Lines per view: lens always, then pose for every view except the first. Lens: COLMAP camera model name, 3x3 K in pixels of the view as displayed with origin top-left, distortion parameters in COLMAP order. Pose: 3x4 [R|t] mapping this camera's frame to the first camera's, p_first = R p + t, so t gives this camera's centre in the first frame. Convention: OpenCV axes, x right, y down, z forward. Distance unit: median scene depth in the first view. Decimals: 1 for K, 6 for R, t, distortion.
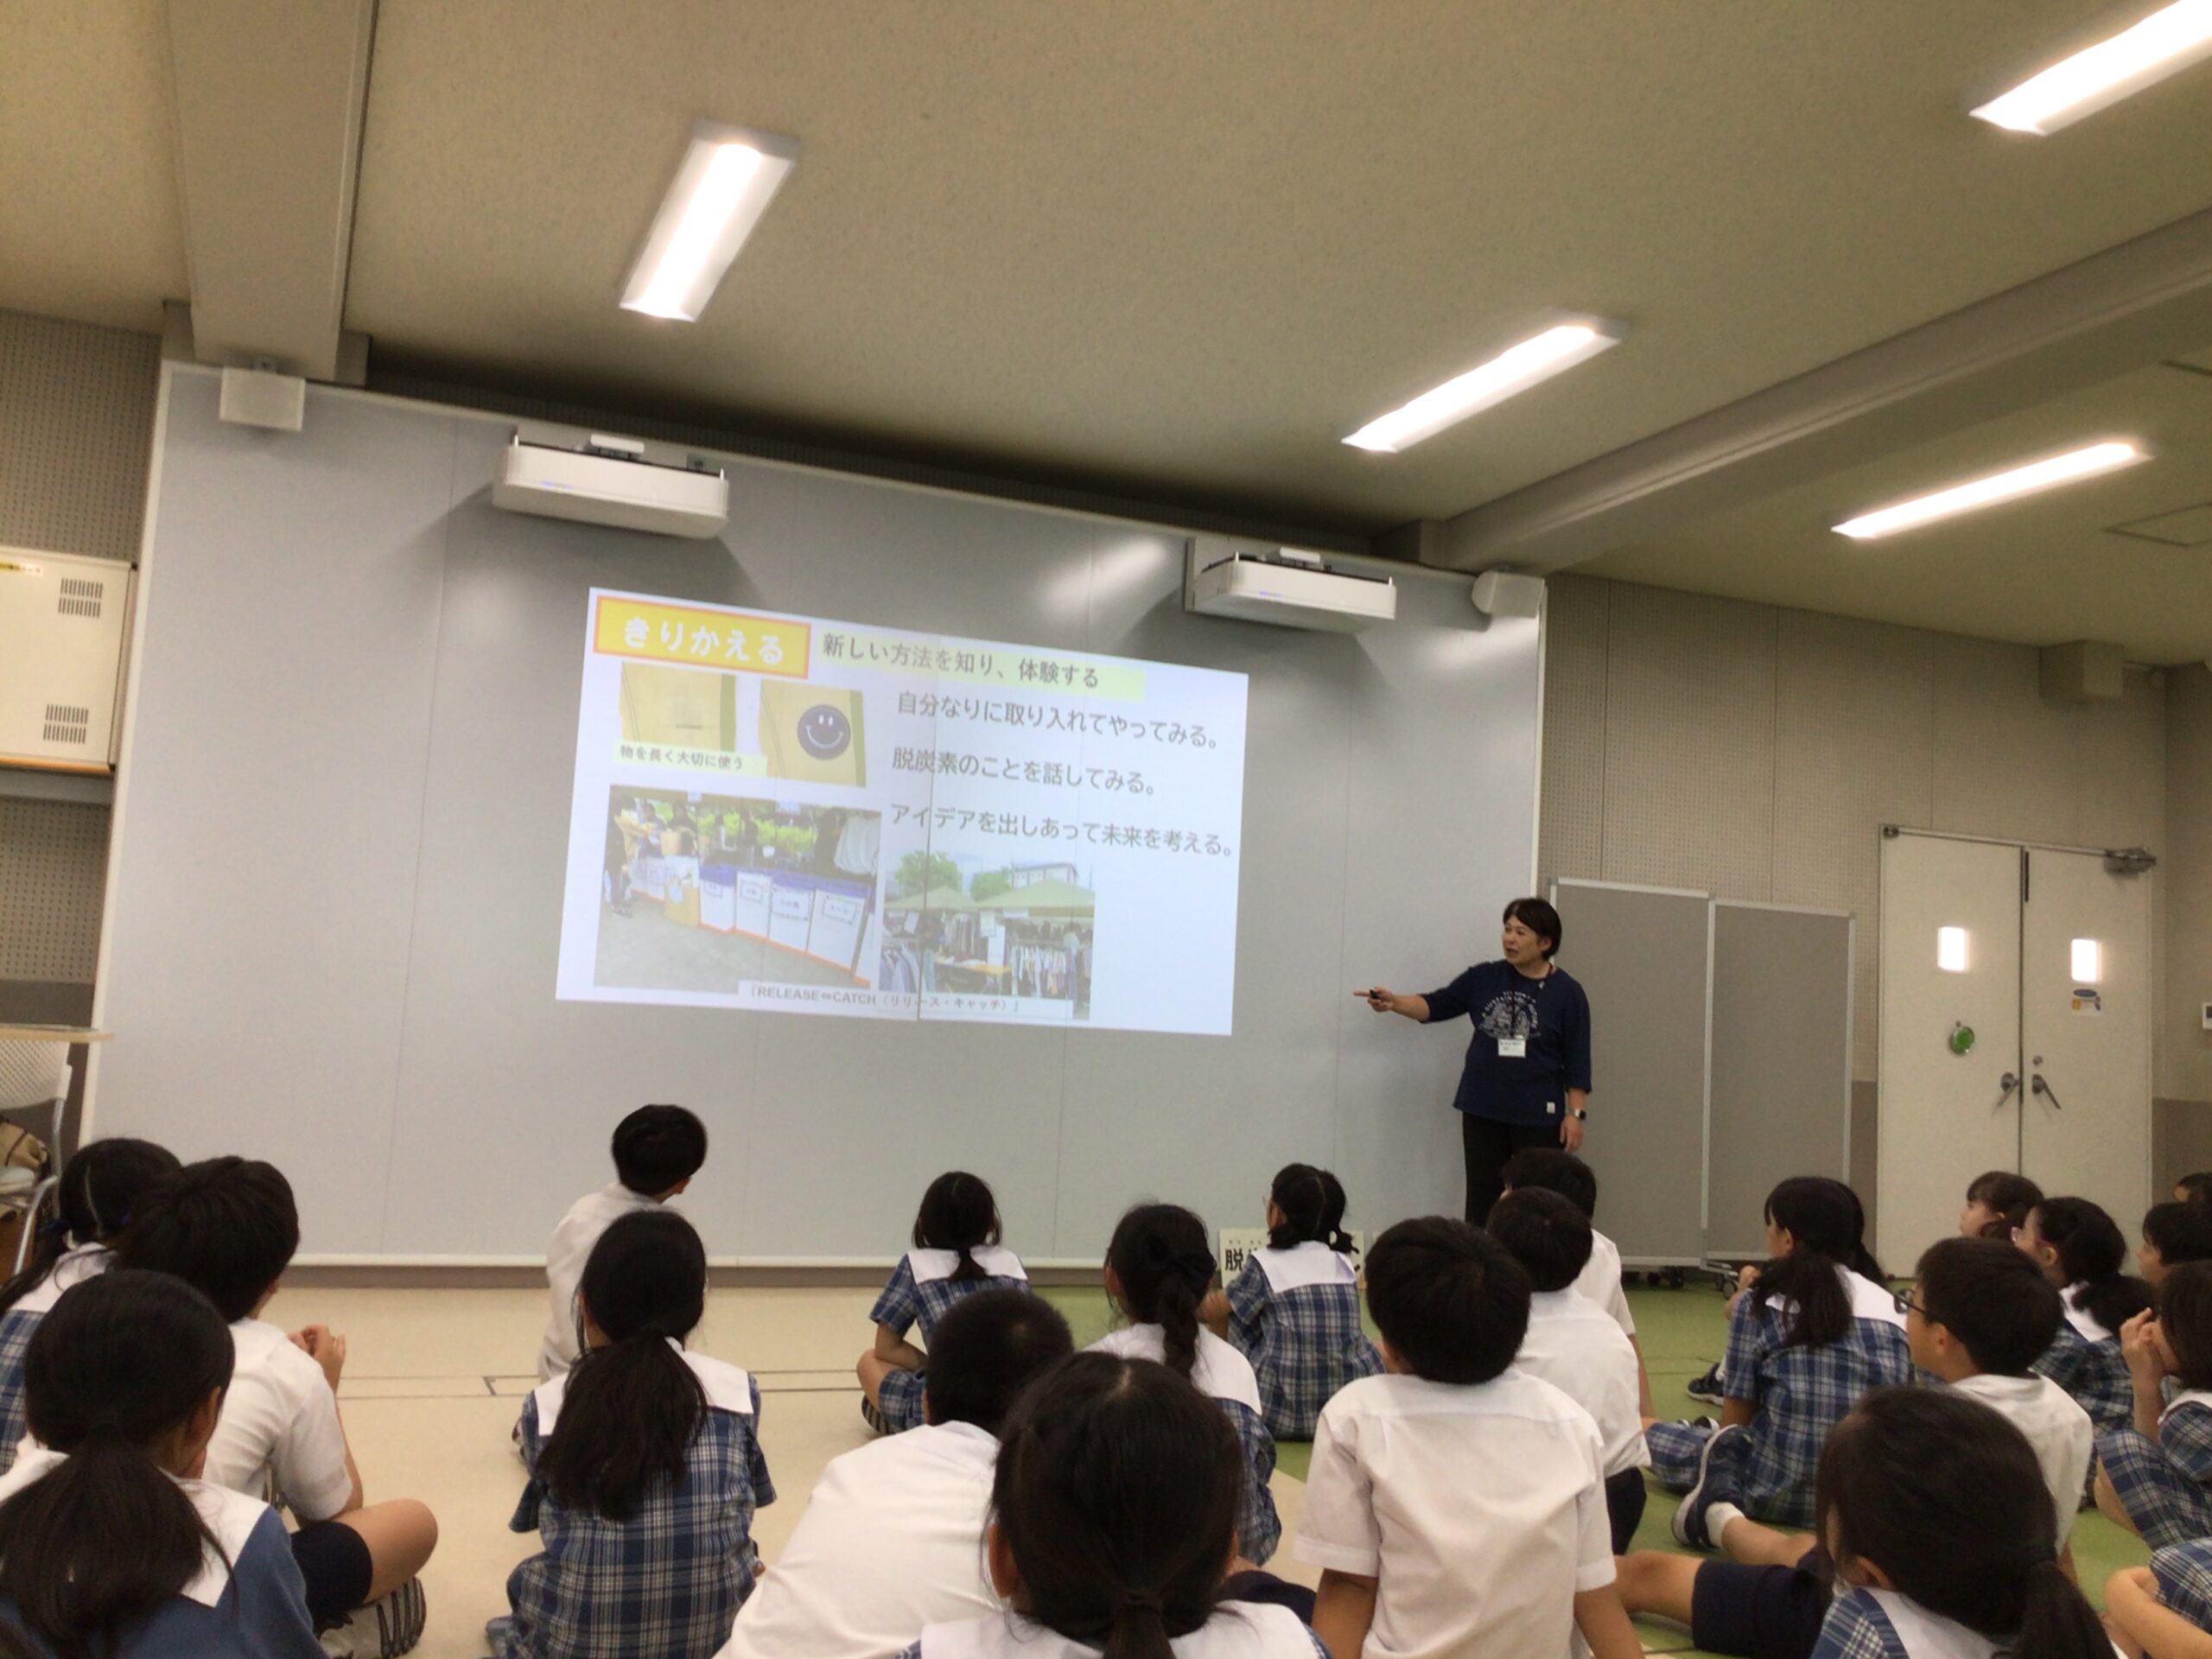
lens RADIAL K [[2000.8, 0, 1106.9], [0, 2000.8, 822.7], [0, 0, 1]] dist [0.092934, -0.156925]
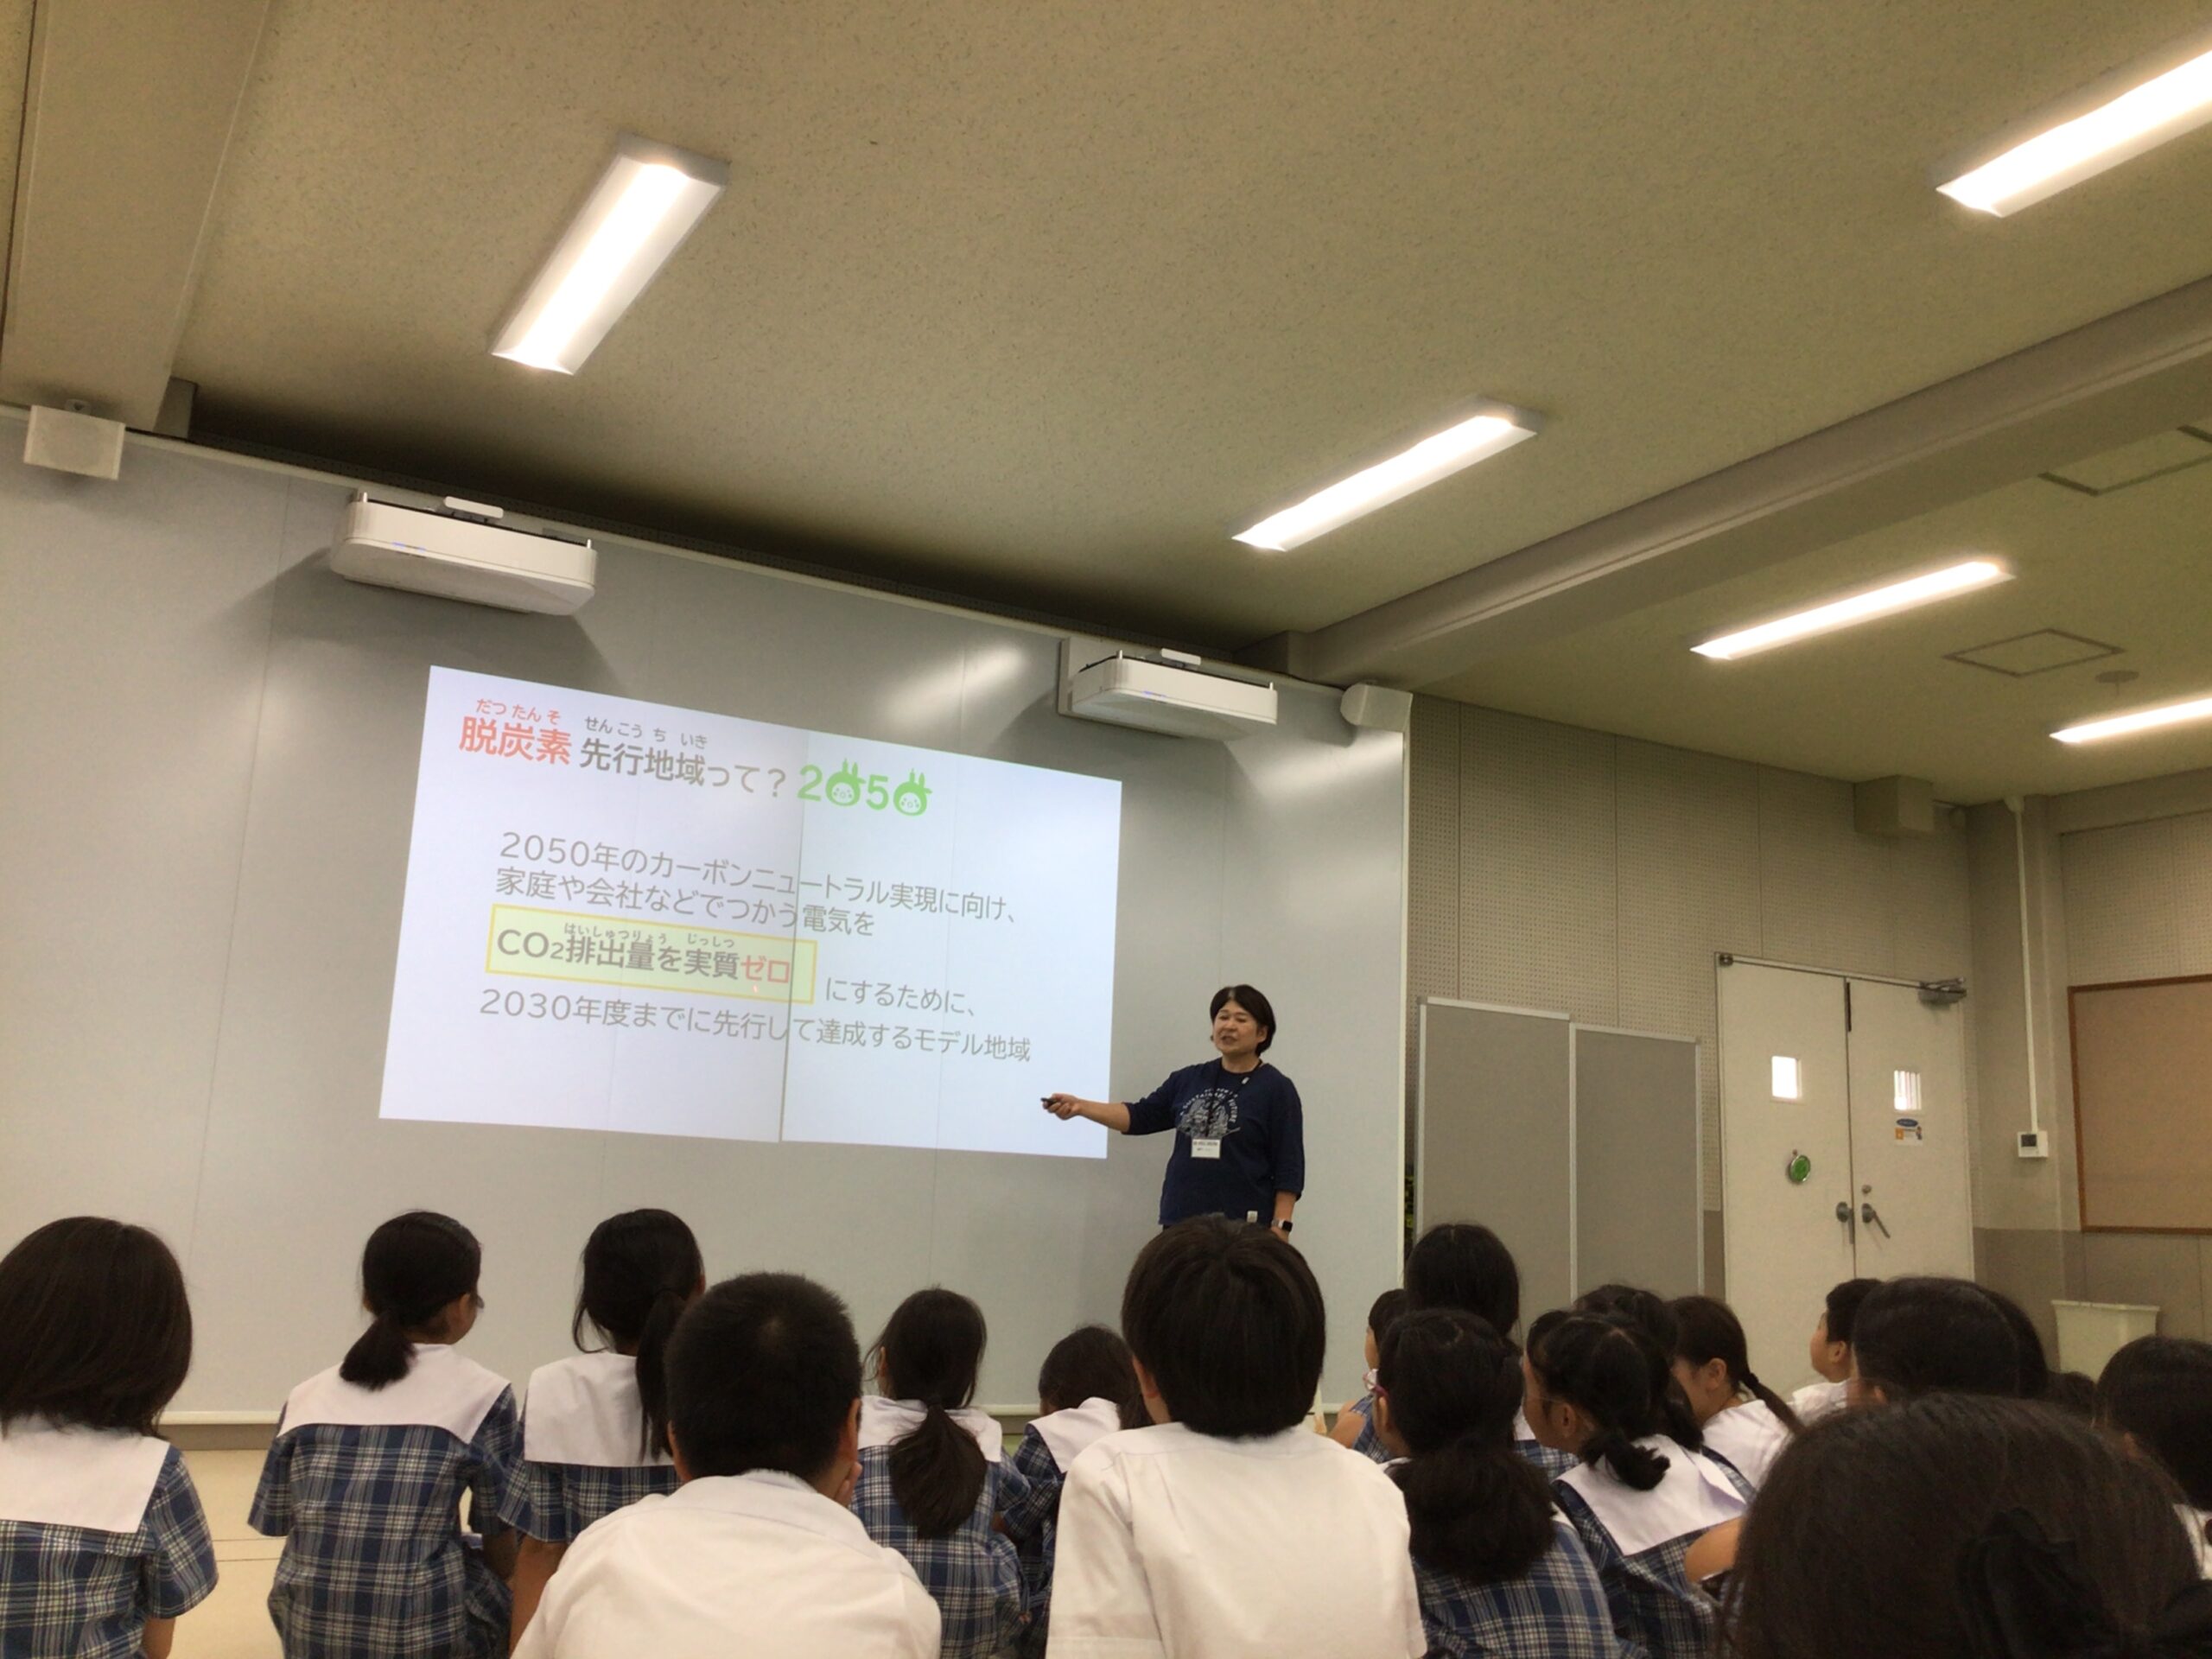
lens RADIAL K [[2000.8, 0, 1106.3], [0, 2000.8, 828.7], [0, 0, 1]] dist [0.092934, -0.156925]
pose [[0.991384, 0.013742, 0.130264, -0.066860], [-0.002913, 0.996549, -0.082961, 0.030966], [-0.130954, 0.081867, 0.988002, 0.054042]]
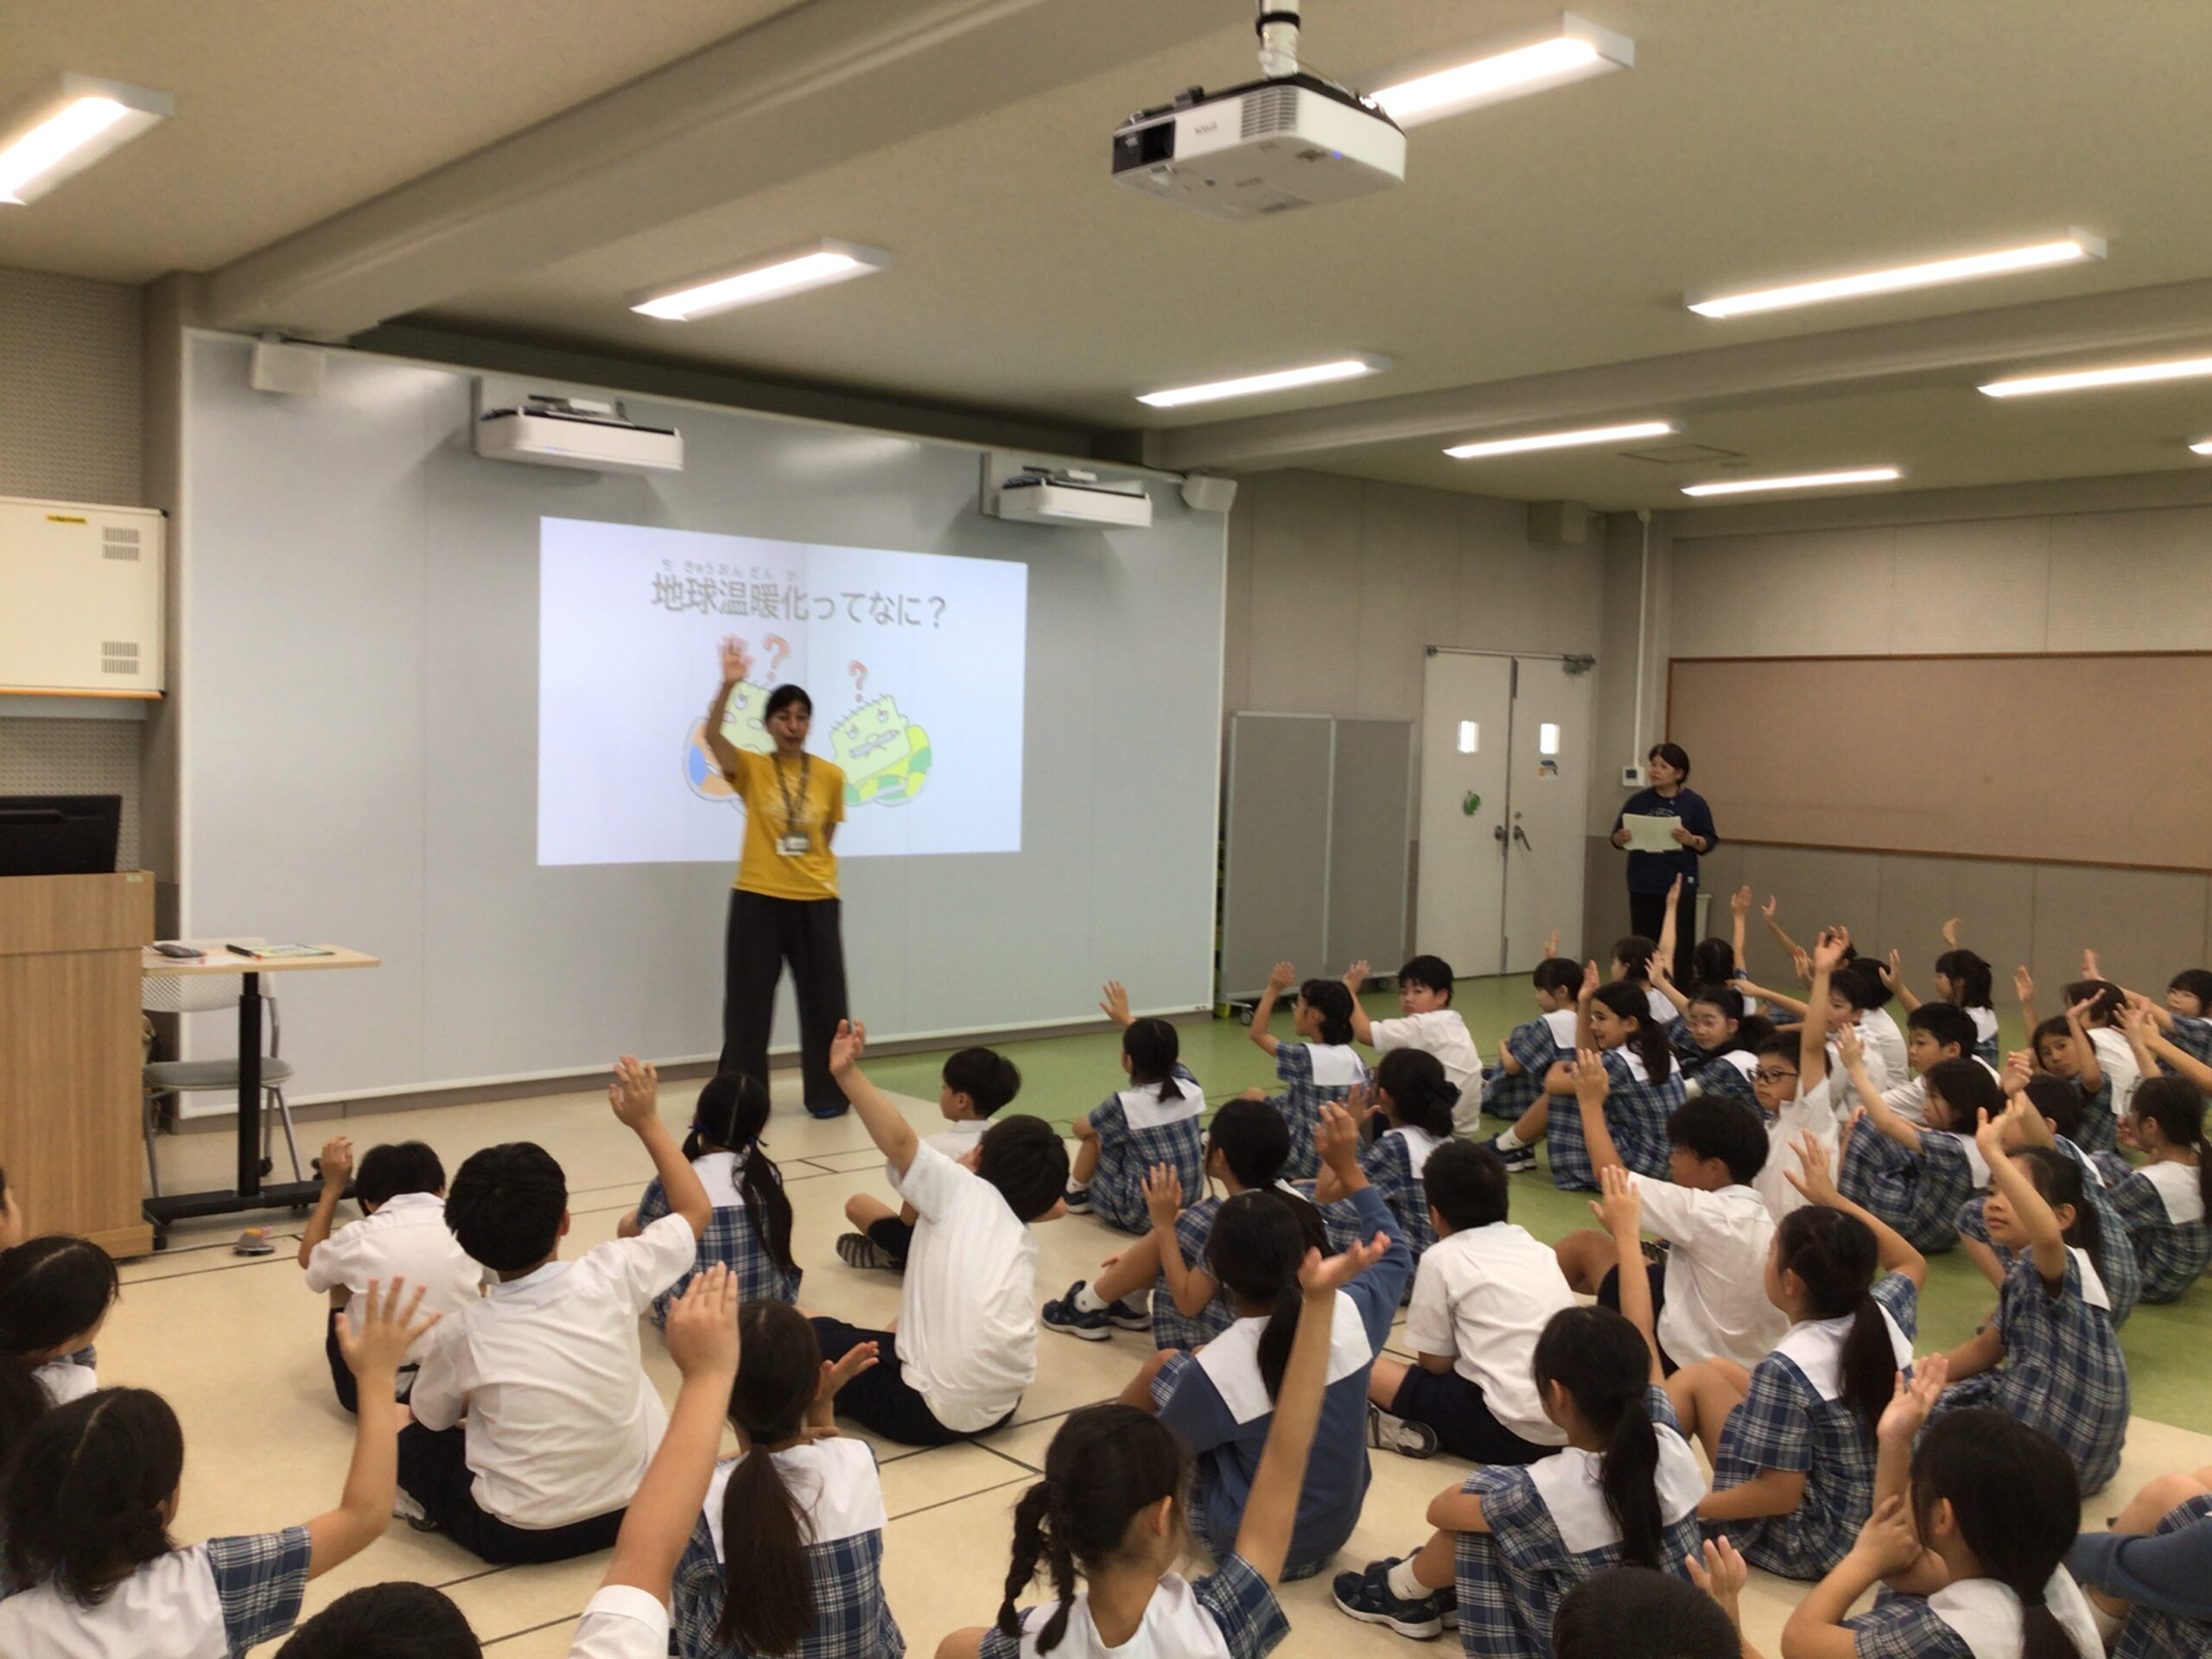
lens RADIAL K [[2000.8, 0, 1089.2], [0, 2000.8, 831.8], [0, 0, 1]] dist [0.092934, -0.156925]
pose [[0.948016, -0.047520, 0.314655, -0.316392], [-0.006480, 0.985700, 0.168385, -0.129308], [-0.318157, -0.161671, 0.934151, -0.221383]]
